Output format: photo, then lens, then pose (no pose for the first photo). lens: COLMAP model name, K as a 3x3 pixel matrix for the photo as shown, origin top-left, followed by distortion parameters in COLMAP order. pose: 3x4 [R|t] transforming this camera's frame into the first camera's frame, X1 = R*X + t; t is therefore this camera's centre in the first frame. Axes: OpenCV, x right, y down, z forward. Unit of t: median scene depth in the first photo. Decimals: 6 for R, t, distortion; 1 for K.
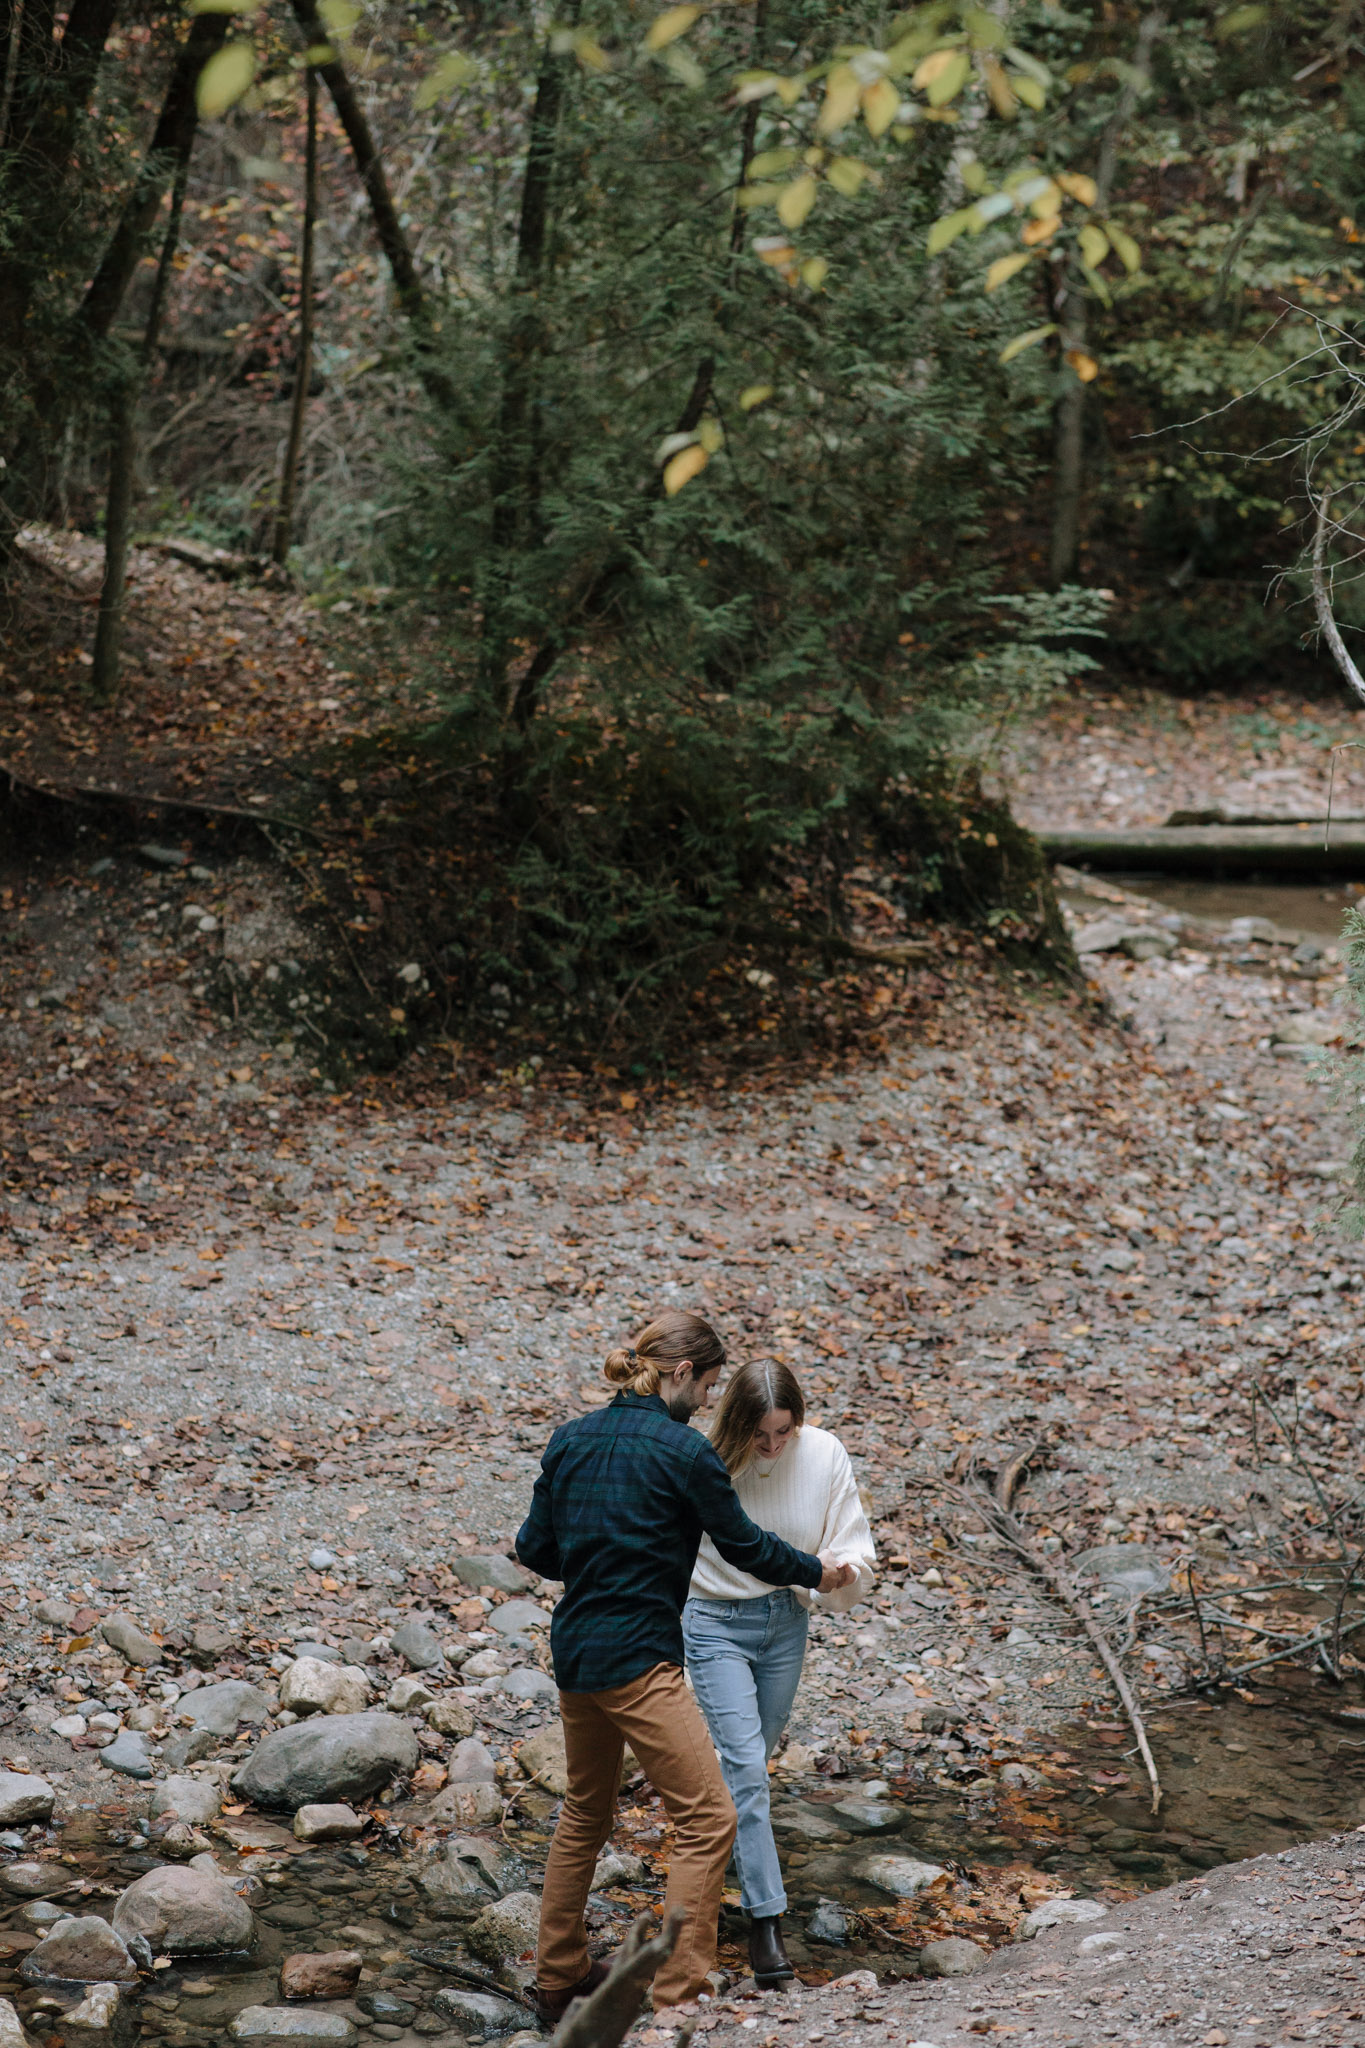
lens RADIAL K [[4894.9, 0, 682.5], [0, 4894.9, 1024.0], [0, 0, 1]] dist [0.054777, 0.186421]
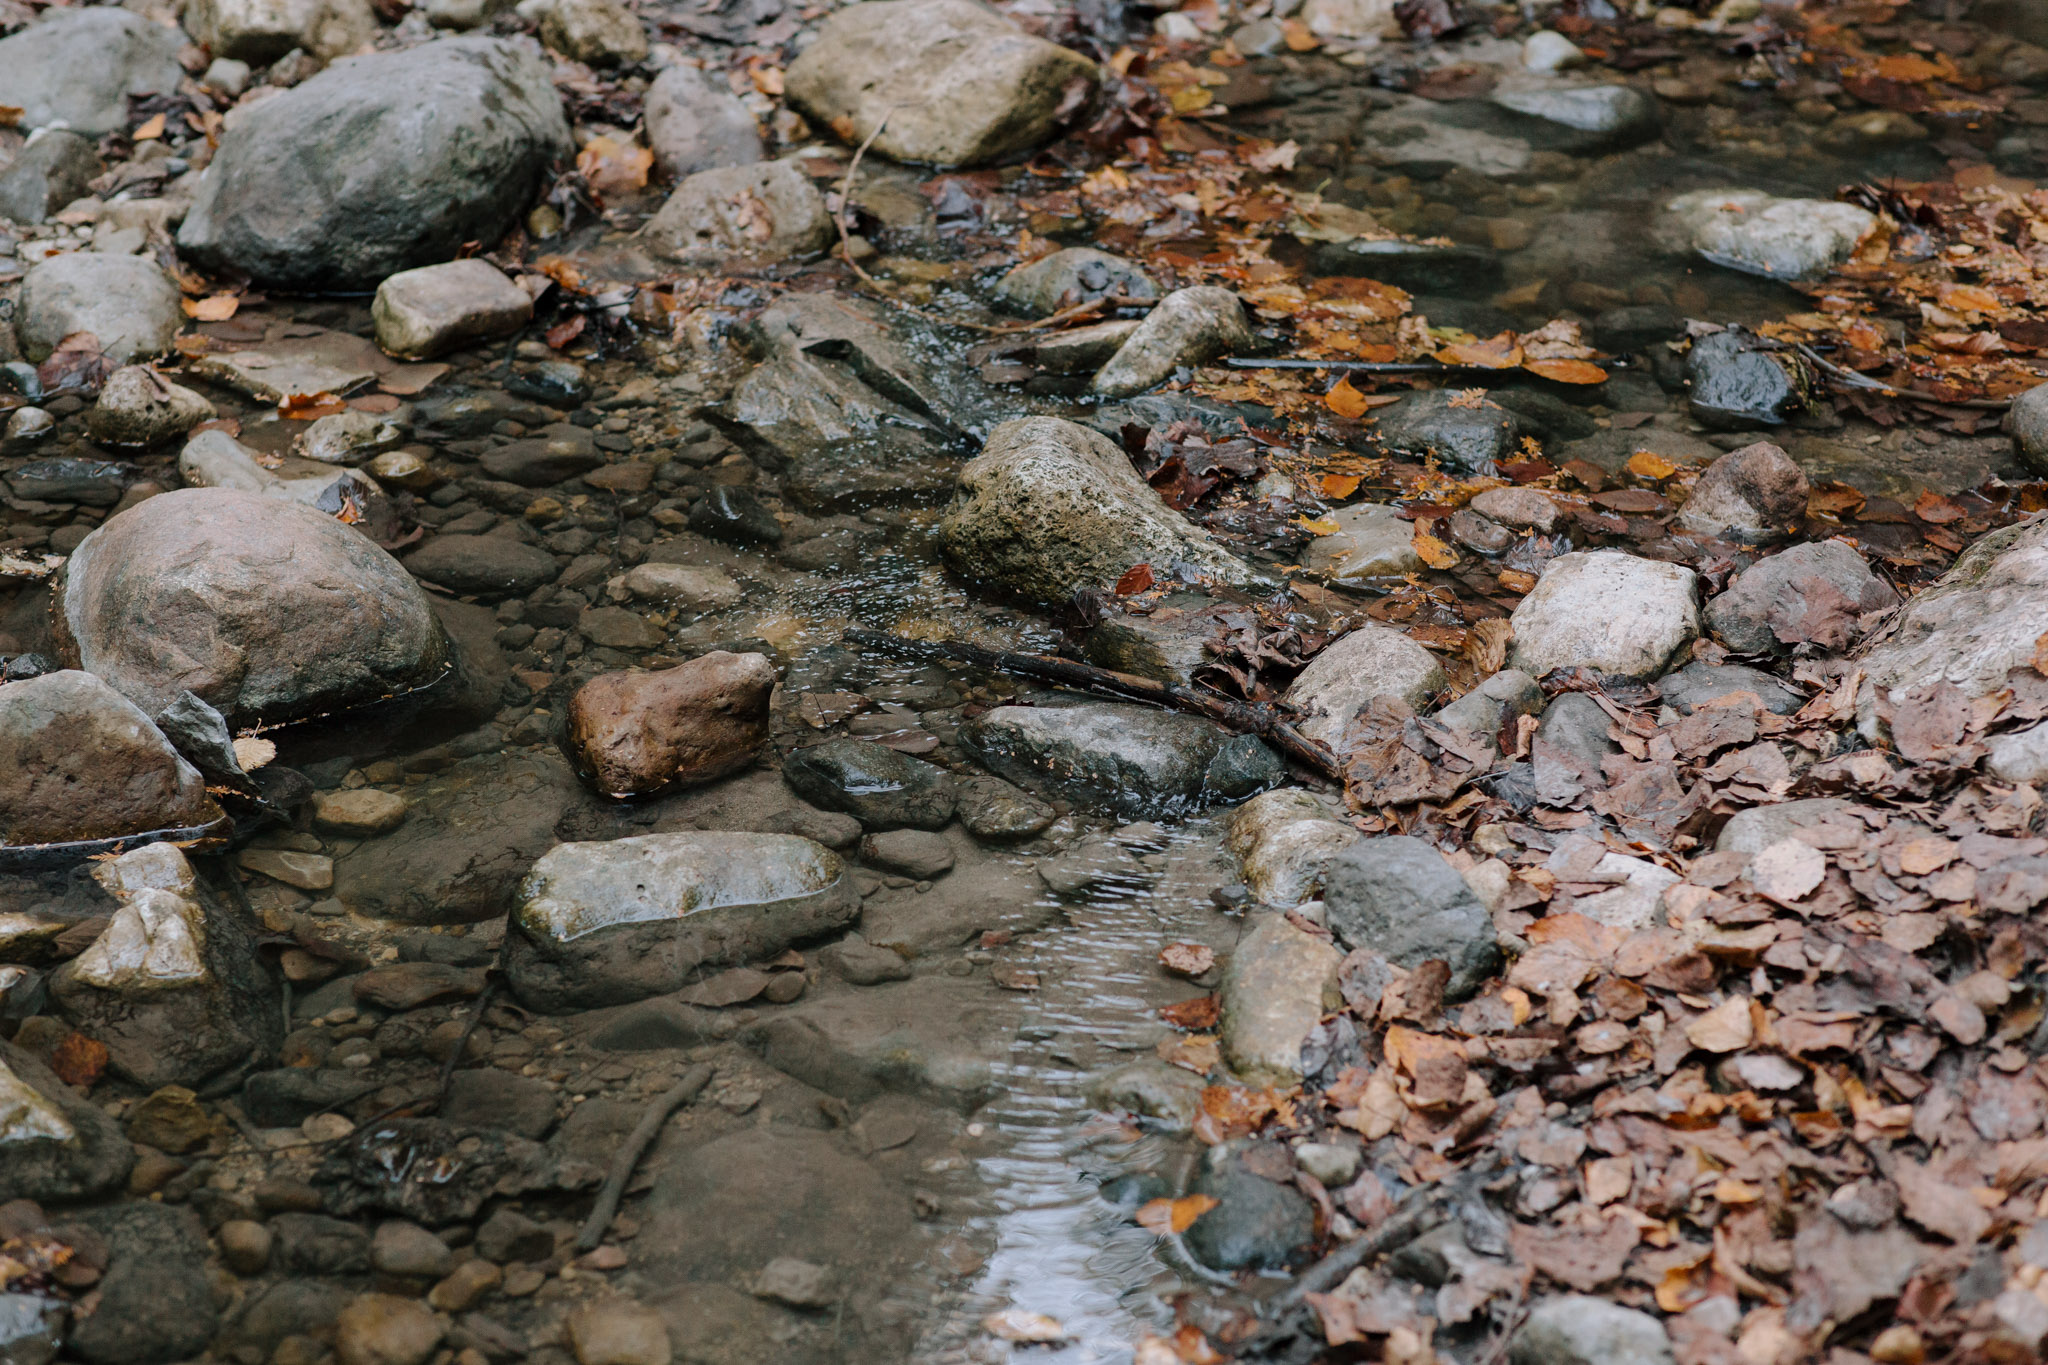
lens RADIAL K [[4894.9, 0, 1024.0], [0, 4894.9, 682.5], [0, 0, 1]] dist [0.054777, 0.186421]
pose [[0.966832, -0.163505, 0.196220, -0.113214], [0.099273, 0.948401, 0.301131, 0.070254], [-0.235332, -0.271664, 0.933176, 0.581028]]
